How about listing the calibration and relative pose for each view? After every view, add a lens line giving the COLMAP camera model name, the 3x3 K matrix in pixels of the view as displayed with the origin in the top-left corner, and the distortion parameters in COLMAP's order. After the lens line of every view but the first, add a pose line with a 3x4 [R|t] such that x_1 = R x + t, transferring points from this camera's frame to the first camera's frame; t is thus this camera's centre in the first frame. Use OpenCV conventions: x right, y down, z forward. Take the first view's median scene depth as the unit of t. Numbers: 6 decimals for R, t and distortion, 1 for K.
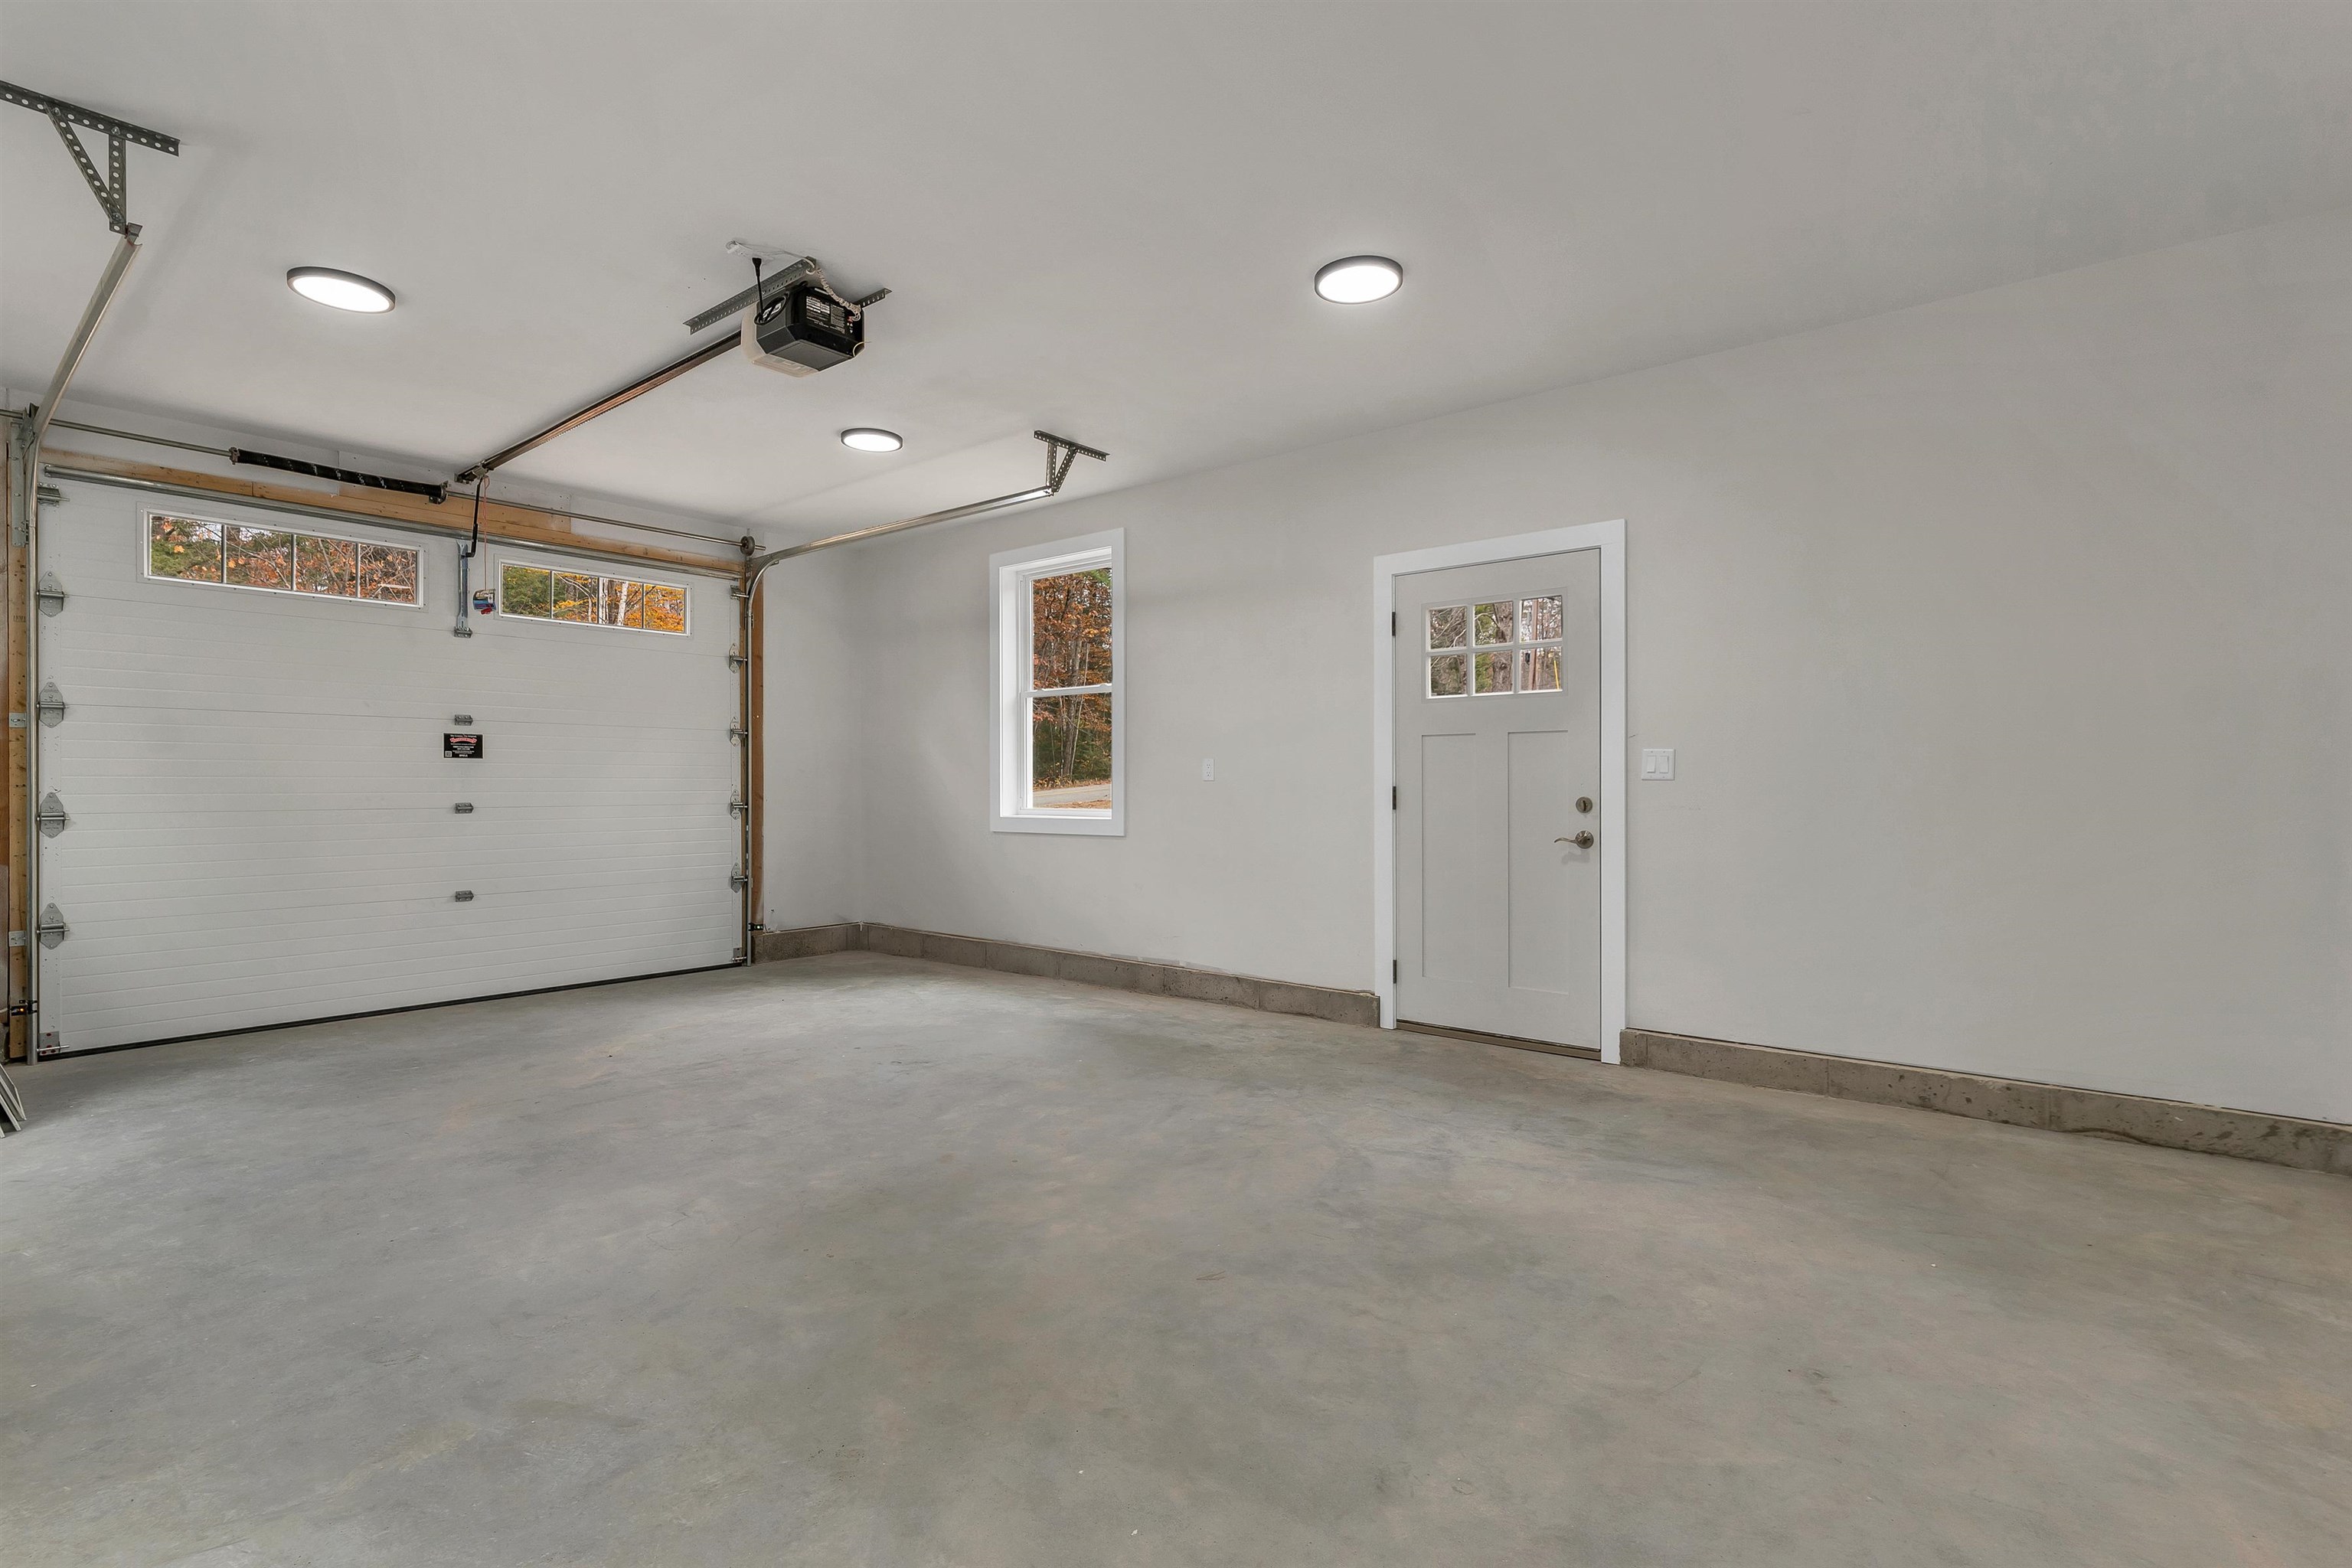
lens RADIAL K [[1111.1, 0, 1176.0], [0, 1111.1, 784.0], [0, 0, 1]] dist [0.001677, -0.000140]
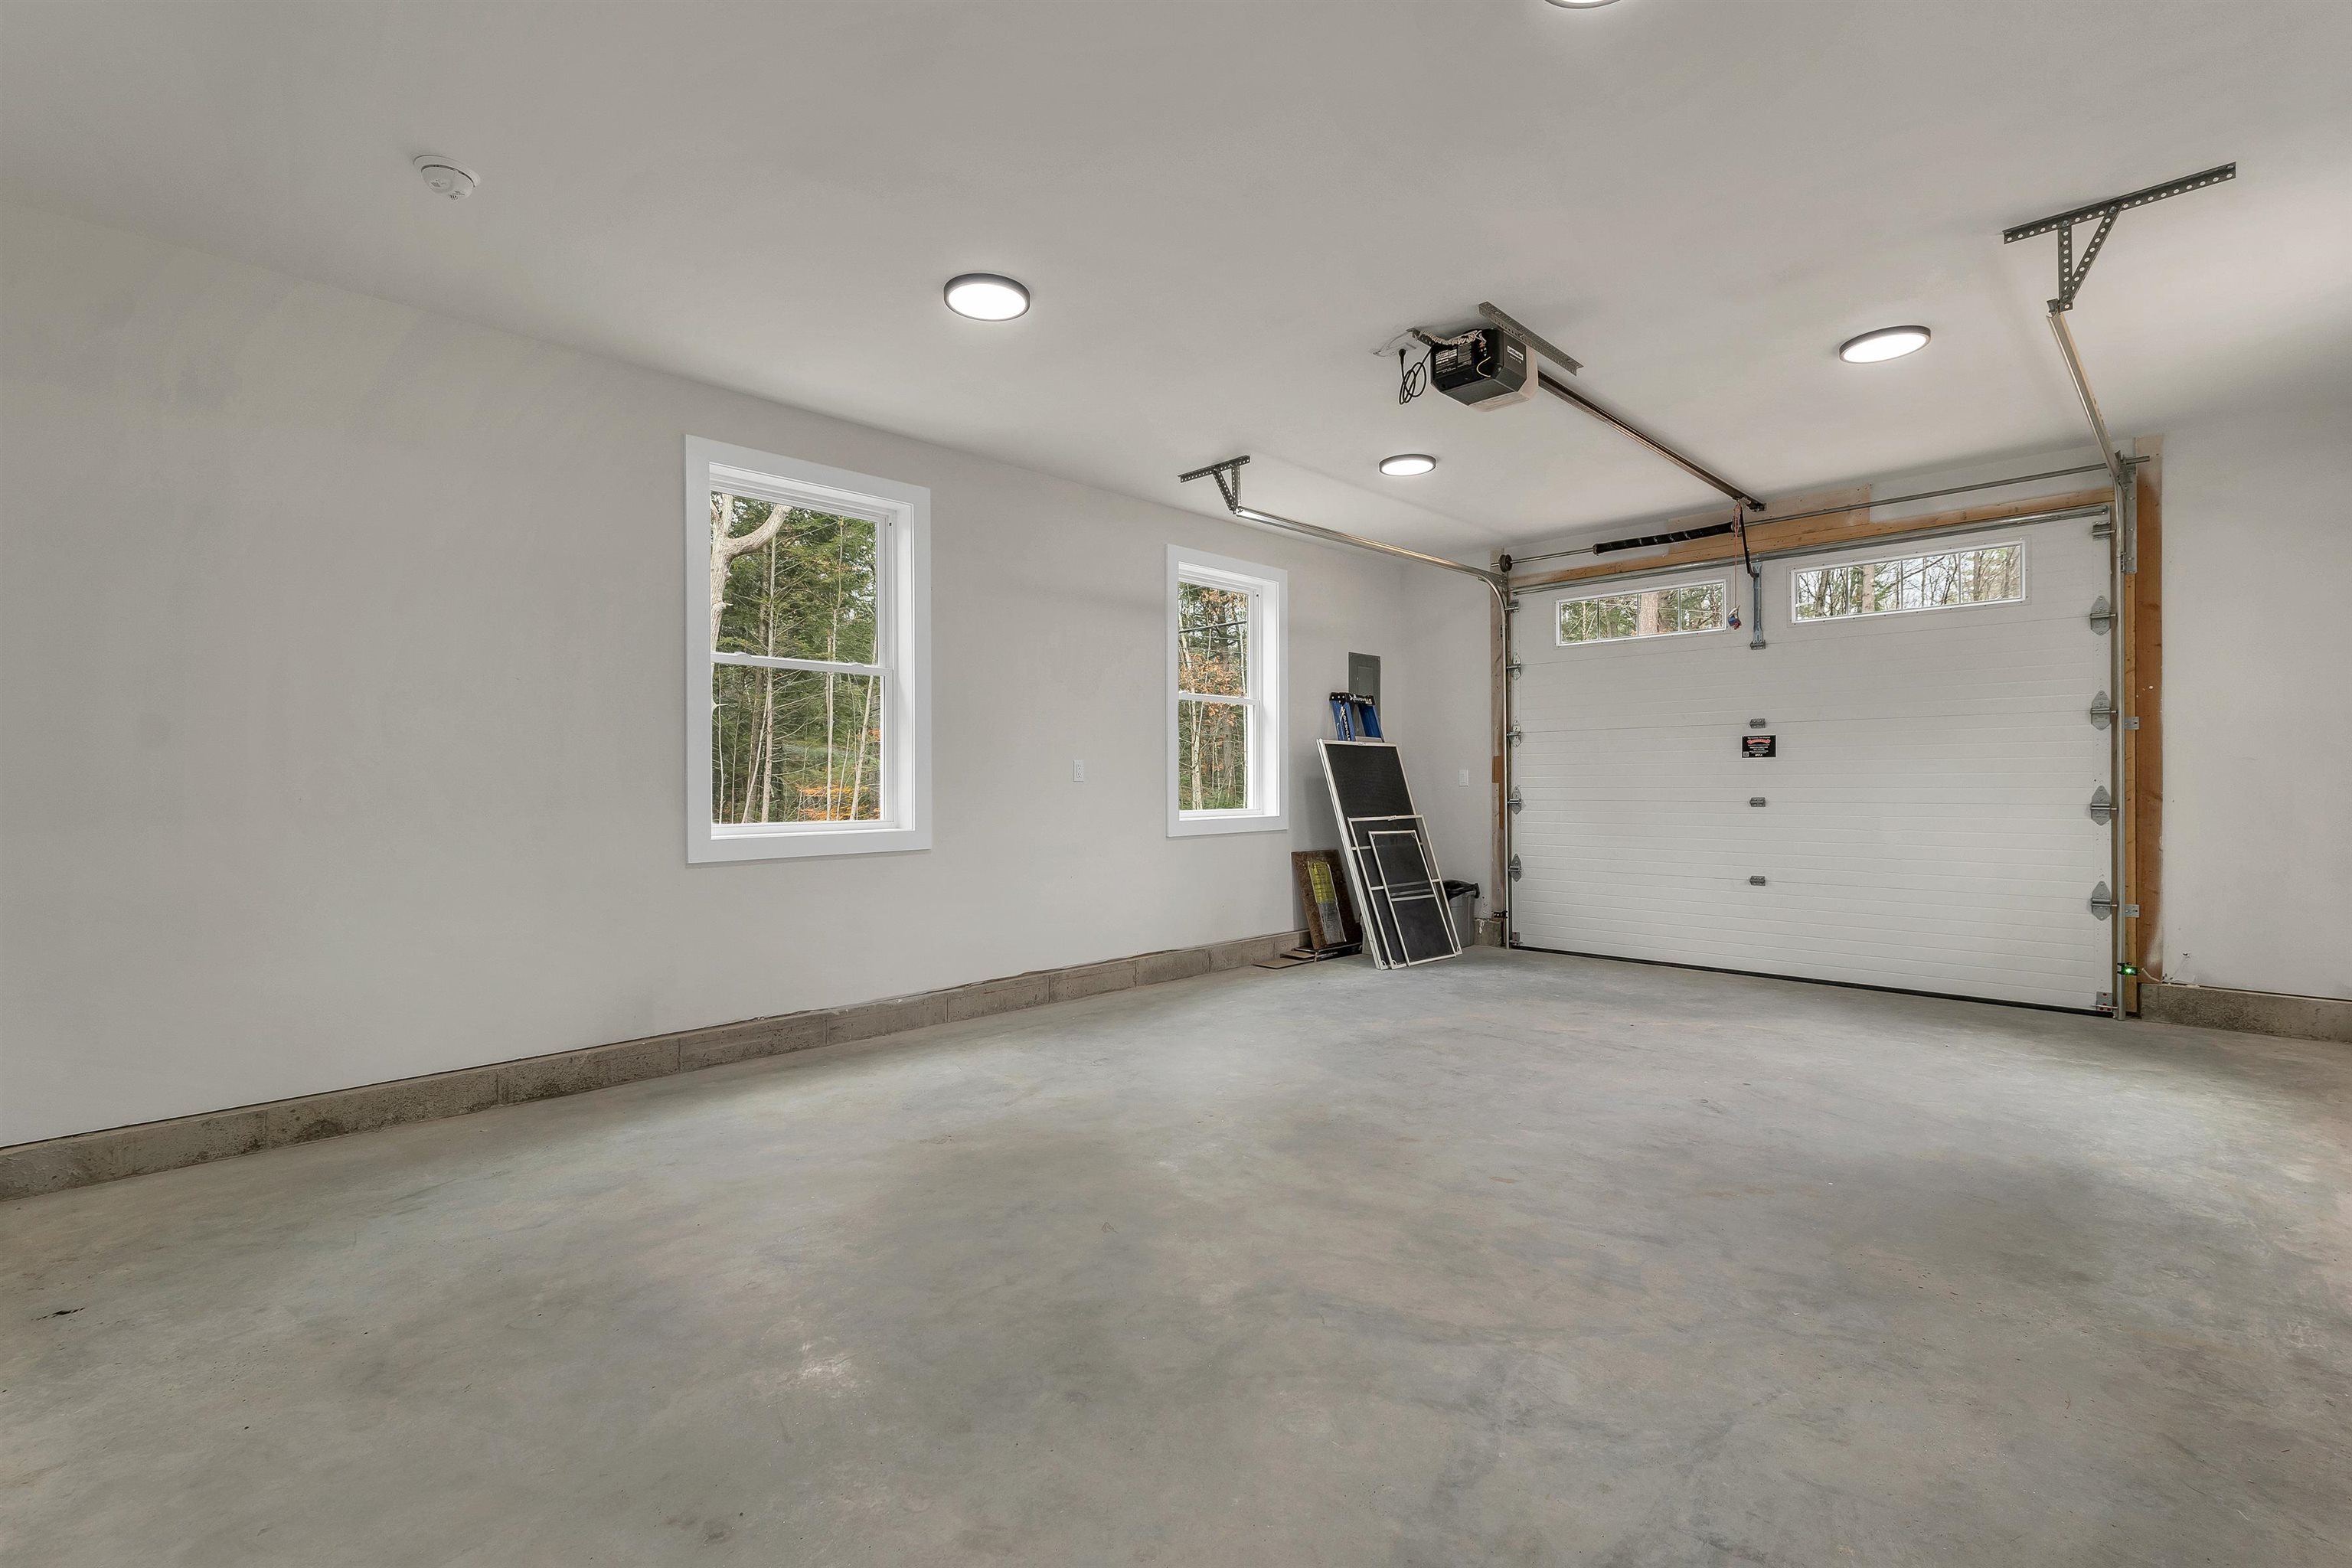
lens RADIAL K [[1056.7, 0, 1165.7], [0, 1056.7, 783.4], [0, 0, 1]] dist [0.001359, -0.000261]
pose [[-0.105785, 0.002175, -0.994387, 0.655450], [0.005174, 0.999985, 0.001637, -0.002764], [0.994376, -0.004972, -0.105795, 0.709894]]
